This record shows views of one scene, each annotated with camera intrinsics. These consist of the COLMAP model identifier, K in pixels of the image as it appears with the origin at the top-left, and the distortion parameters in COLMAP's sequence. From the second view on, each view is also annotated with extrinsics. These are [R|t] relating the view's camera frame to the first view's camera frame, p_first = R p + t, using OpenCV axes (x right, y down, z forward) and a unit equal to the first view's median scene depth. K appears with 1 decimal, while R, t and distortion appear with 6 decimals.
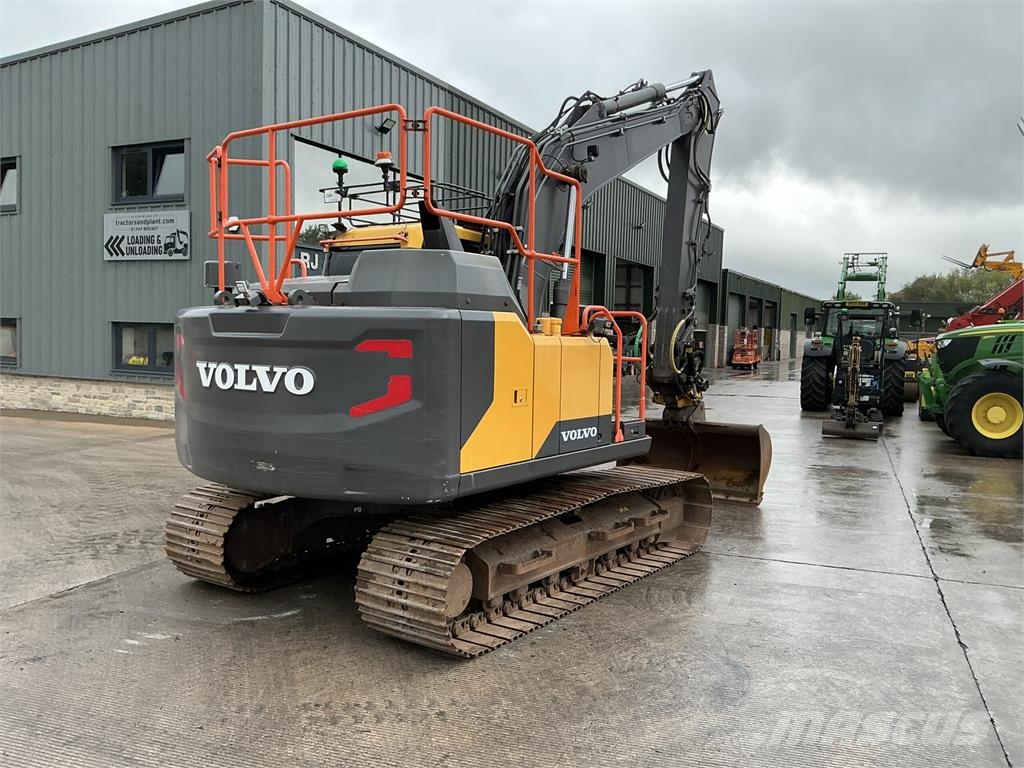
lens RADIAL K [[845.8, 0, 514.5], [0, 845.8, 384.9], [0, 0, 1]] dist [0.143105, -0.292649]
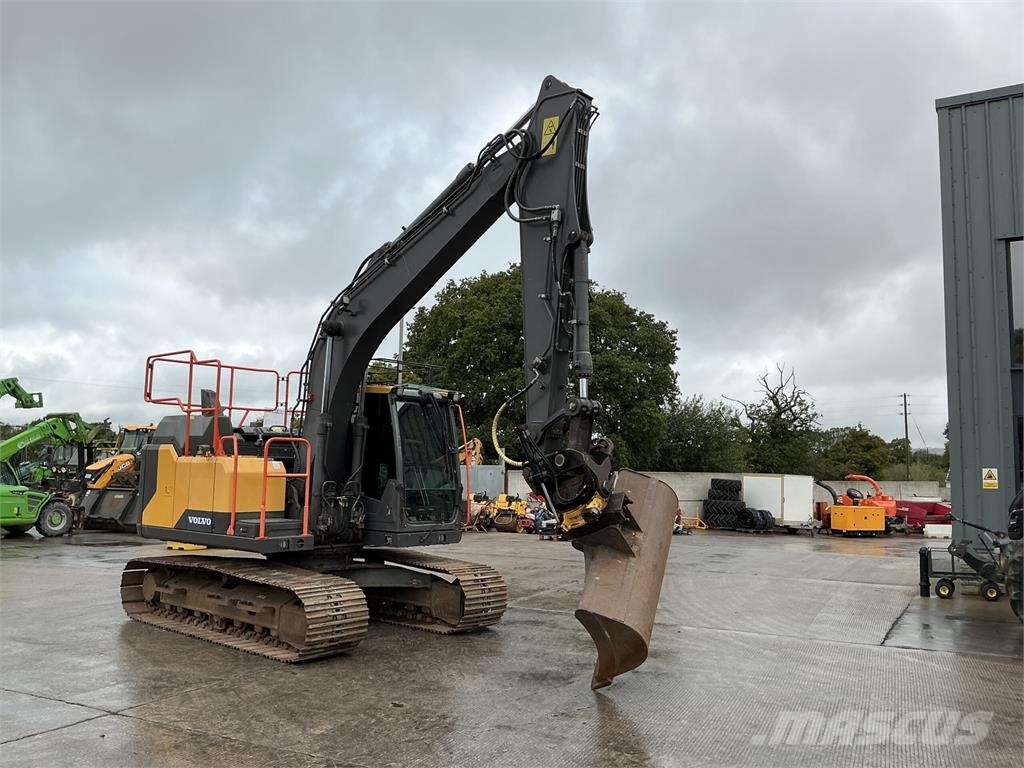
lens RADIAL K [[845.8, 0, 514.5], [0, 845.8, 384.9], [0, 0, 1]] dist [0.143105, -0.292649]
pose [[-0.093960, -0.118330, -0.988519, 1.601274], [-0.081168, 0.990517, -0.110854, -0.060298], [0.992262, 0.069820, -0.102674, 1.718643]]
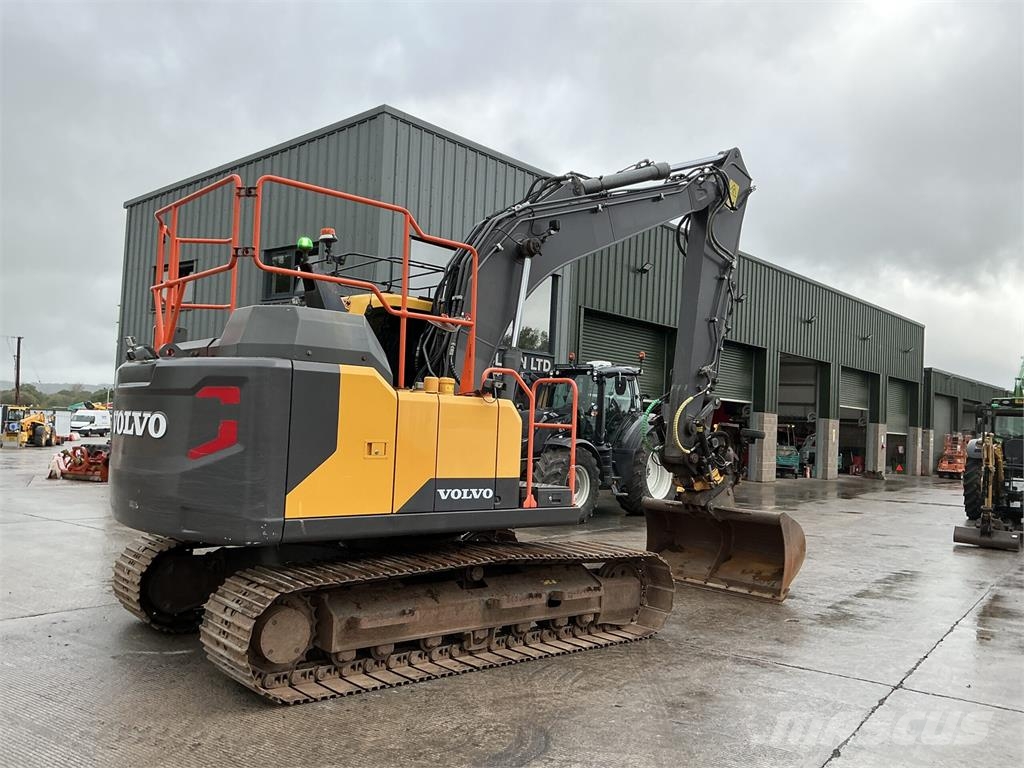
lens RADIAL K [[845.8, 0, 514.5], [0, 845.8, 384.9], [0, 0, 1]] dist [0.143105, -0.292649]
pose [[0.969178, 0.010308, -0.246145, 0.377860], [-0.039357, 0.992771, -0.113391, 0.041754], [0.243197, 0.119583, 0.962577, 0.040940]]
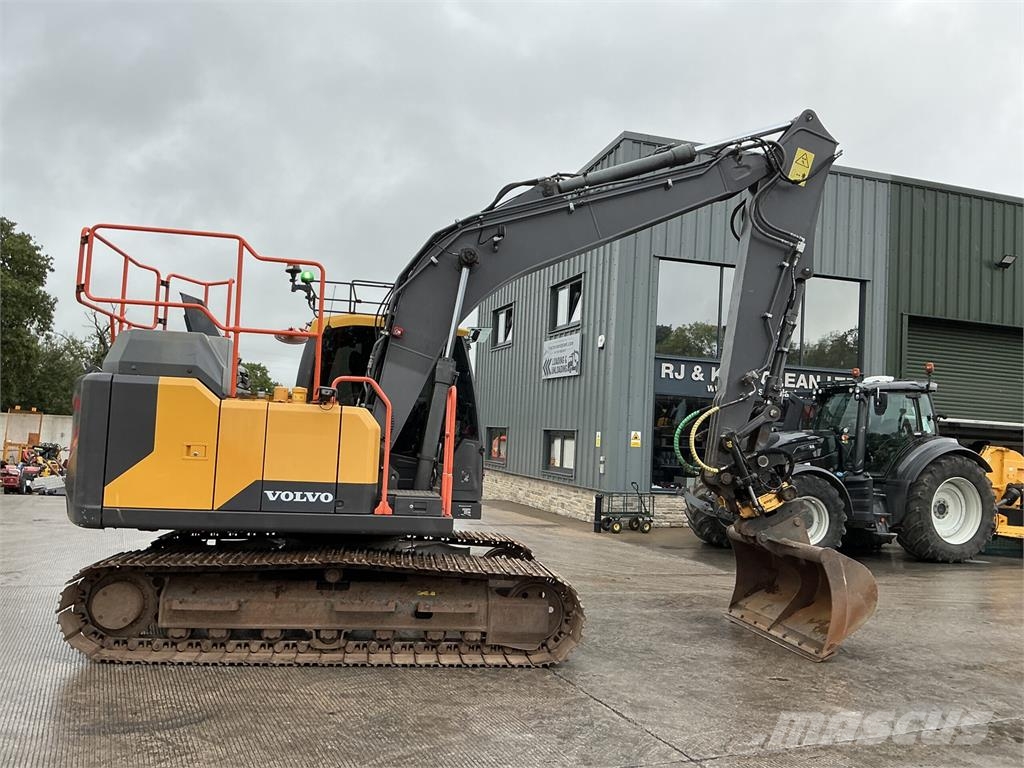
lens RADIAL K [[845.8, 0, 514.5], [0, 845.8, 384.9], [0, 0, 1]] dist [0.143105, -0.292649]
pose [[0.696449, -0.031315, -0.716923, 1.028747], [-0.078839, 0.989661, -0.119815, 0.026977], [0.713263, 0.139966, 0.686779, 0.448434]]
